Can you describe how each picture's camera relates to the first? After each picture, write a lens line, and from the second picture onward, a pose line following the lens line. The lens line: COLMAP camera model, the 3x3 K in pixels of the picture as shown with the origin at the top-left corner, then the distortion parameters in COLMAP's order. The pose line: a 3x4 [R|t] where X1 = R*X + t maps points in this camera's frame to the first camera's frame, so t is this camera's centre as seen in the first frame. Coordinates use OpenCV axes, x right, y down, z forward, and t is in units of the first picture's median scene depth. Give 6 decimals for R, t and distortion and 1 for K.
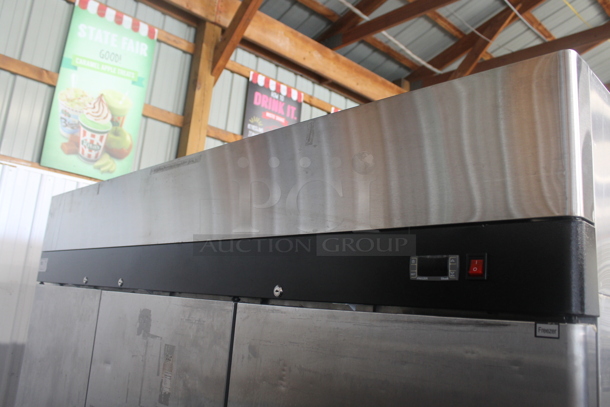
lens RADIAL K [[518.9, 0, 305.0], [0, 518.9, 203.5], [0, 0, 1]] dist [-0.166079, 0.145845]
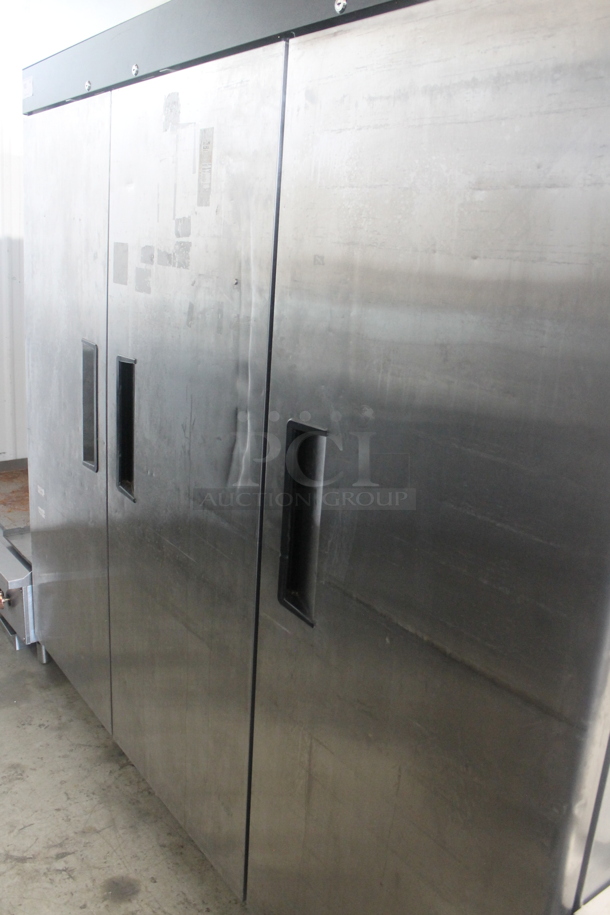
lens RADIAL K [[778.3, 0, 305.0], [0, 778.3, 457.5], [0, 0, 1]] dist [-0.166079, 0.145845]
pose [[0.989359, 0.020306, -0.144072, 0.018322], [0.047714, 0.890169, 0.453125, 0.074422], [0.137450, -0.455177, 0.879728, -0.068890]]
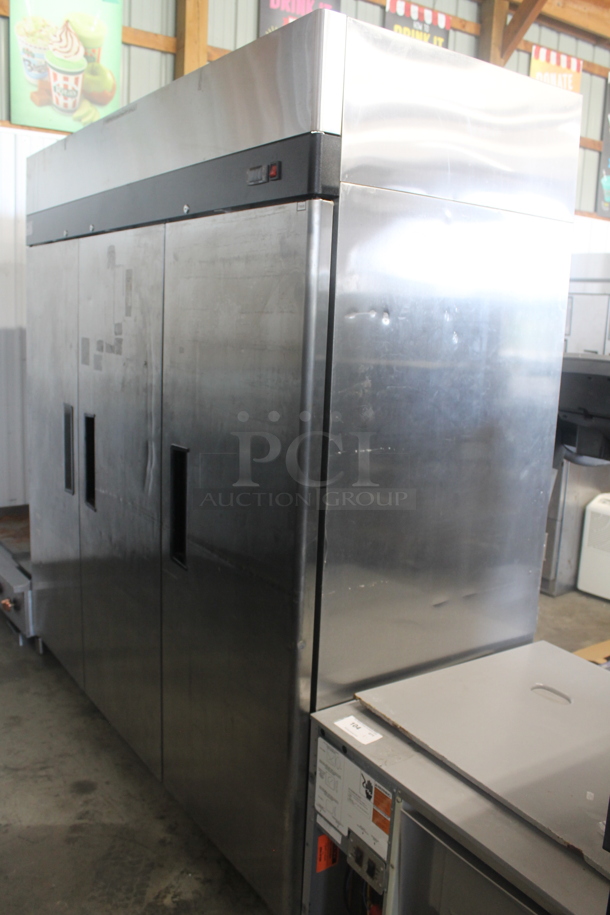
lens RADIAL K [[778.3, 0, 305.0], [0, 778.3, 457.5], [0, 0, 1]] dist [-0.166079, 0.145845]
pose [[0.985223, -0.011665, -0.170880, 0.163931], [0.075050, 0.926204, 0.369479, 0.017010], [0.153959, -0.376843, 0.913392, -0.281297]]
